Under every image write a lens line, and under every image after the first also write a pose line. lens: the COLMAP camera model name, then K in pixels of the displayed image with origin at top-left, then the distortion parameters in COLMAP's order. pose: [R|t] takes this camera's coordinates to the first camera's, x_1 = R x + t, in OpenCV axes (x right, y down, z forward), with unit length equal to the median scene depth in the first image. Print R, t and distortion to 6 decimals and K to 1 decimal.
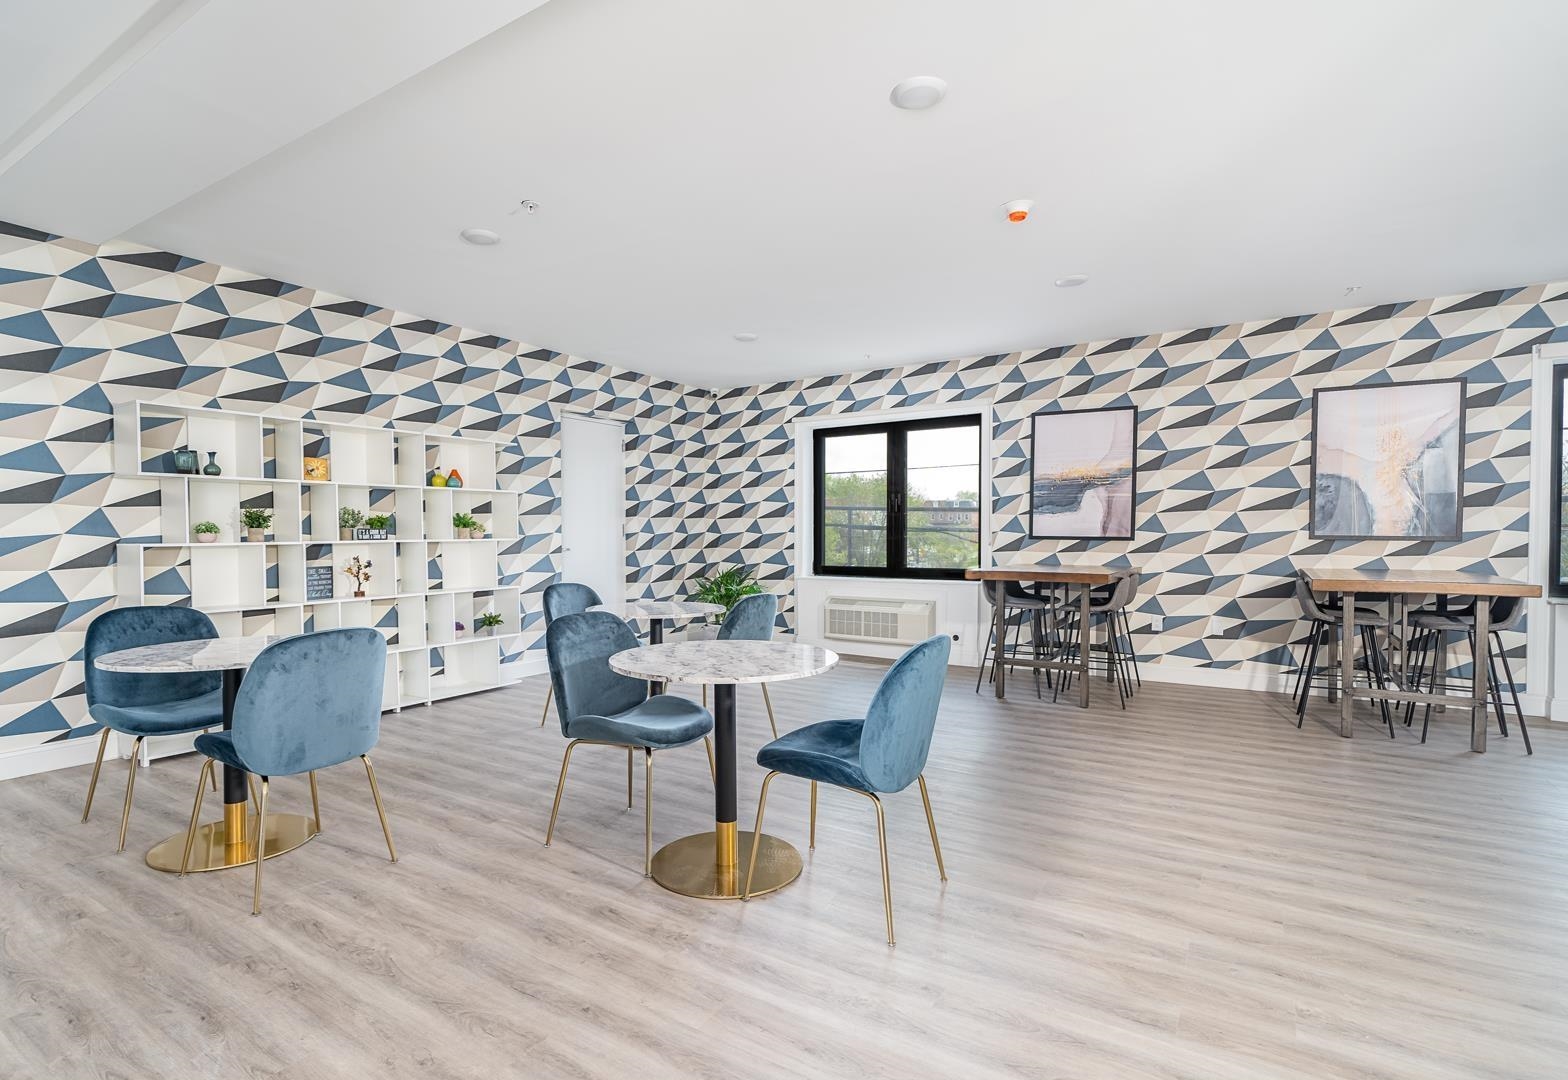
lens RADIAL K [[756.1, 0, 782.5], [0, 756.1, 544.4], [0, 0, 1]] dist [0.000065, 0.000092]
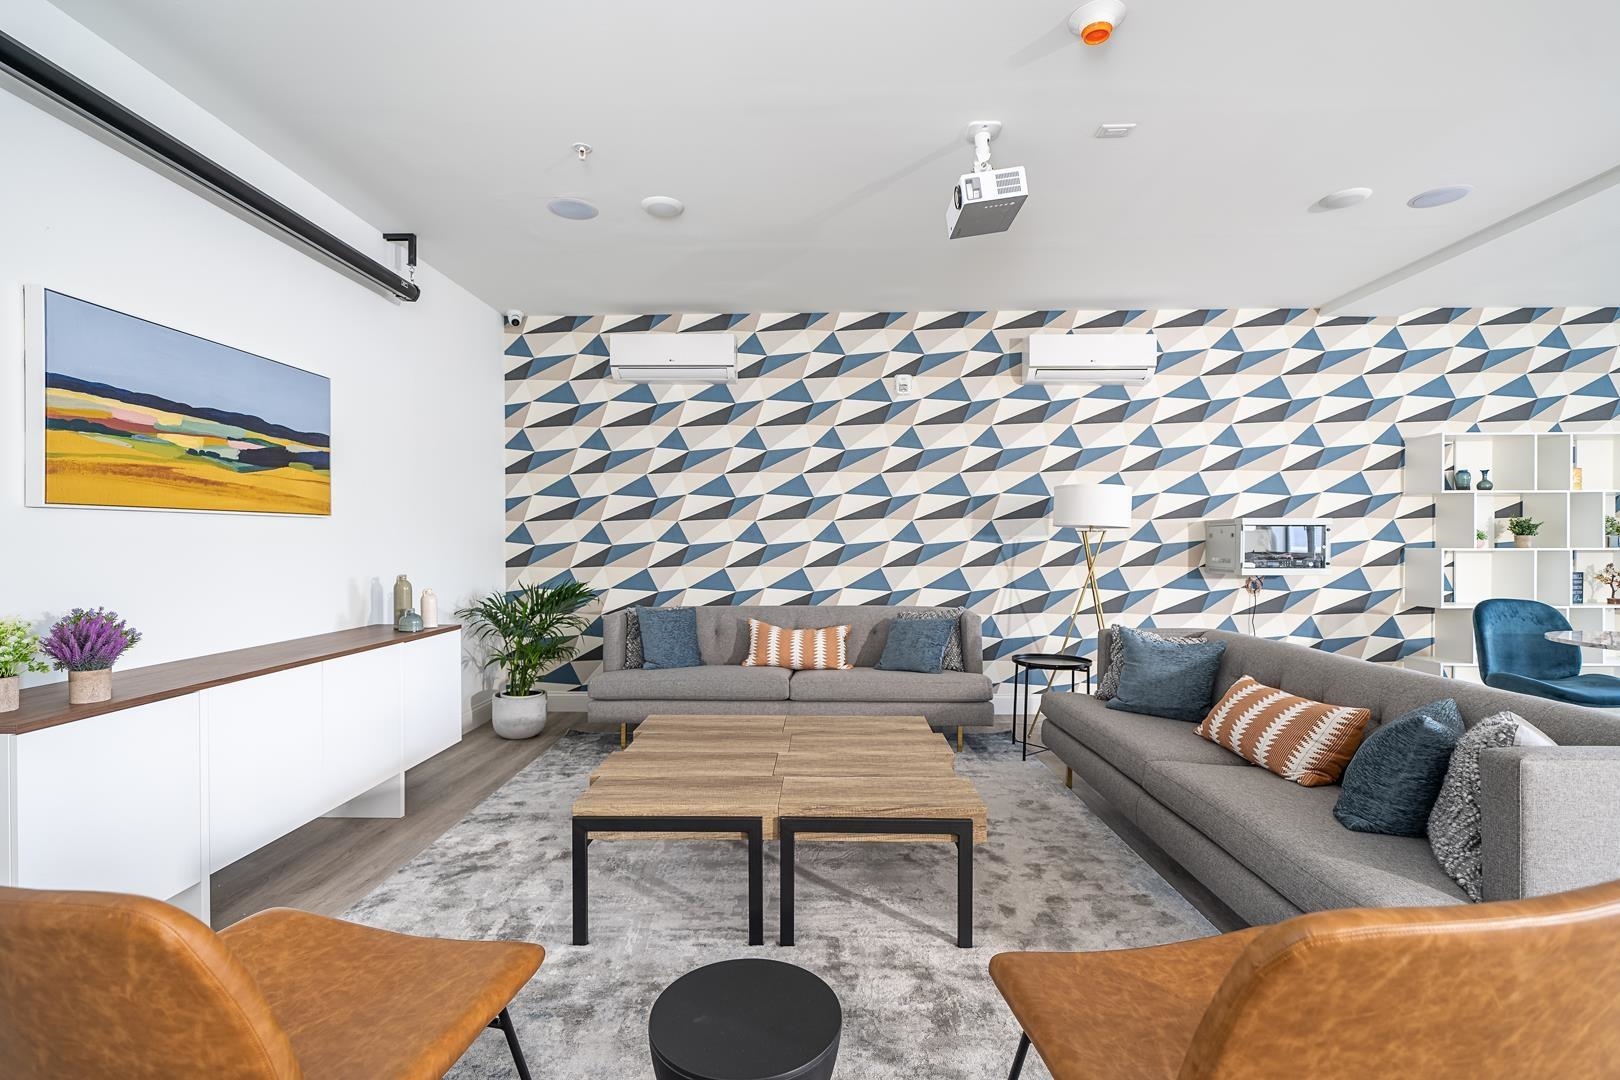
lens RADIAL K [[750.0, 0, 809.5], [0, 750.0, 547.1], [0, 0, 1]] dist [-0.003207, 0.000312]
pose [[0.521783, 0.009456, -0.853026, -0.314697], [-0.013646, 0.999903, 0.002737, 0.007650], [0.852969, 0.010212, 0.521861, -0.486317]]
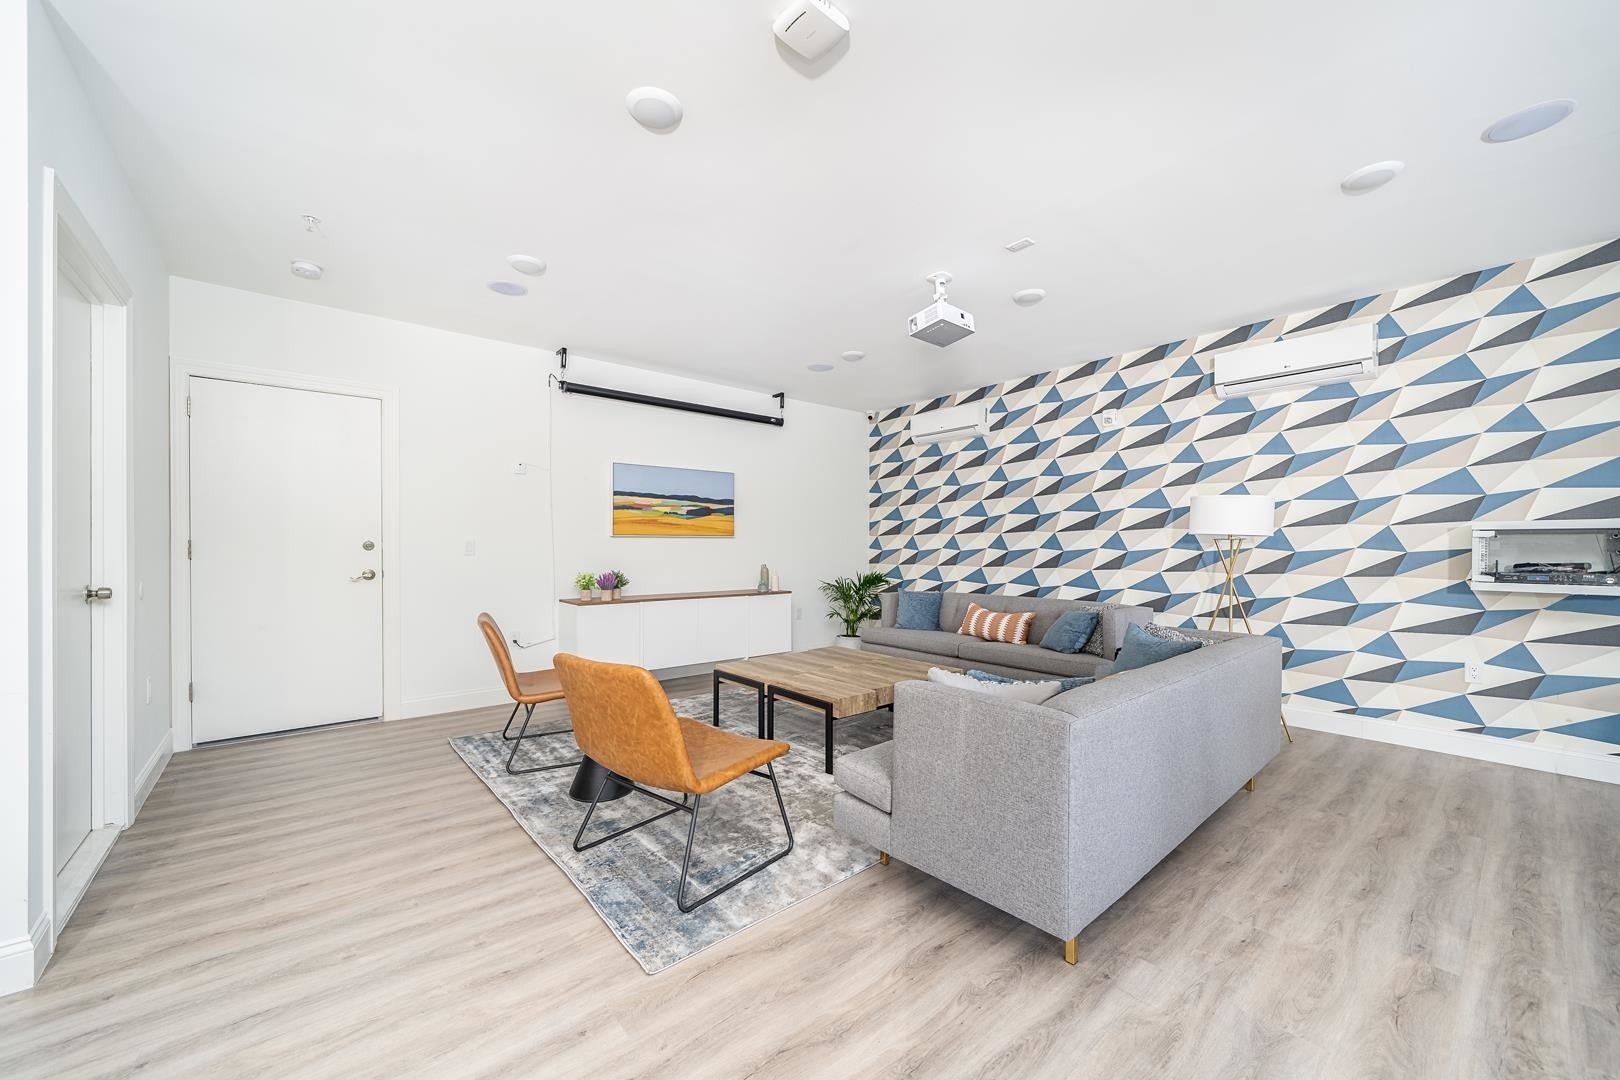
lens RADIAL K [[621.0, 0, 805.5], [0, 621.0, 542.1], [0, 0, 1]] dist [0.002644, -0.000364]
pose [[-0.302326, -0.006096, -0.953185, 0.703992], [-0.014018, 0.999900, -0.001949, -0.020622], [0.953101, 0.012773, -0.302381, 1.086147]]
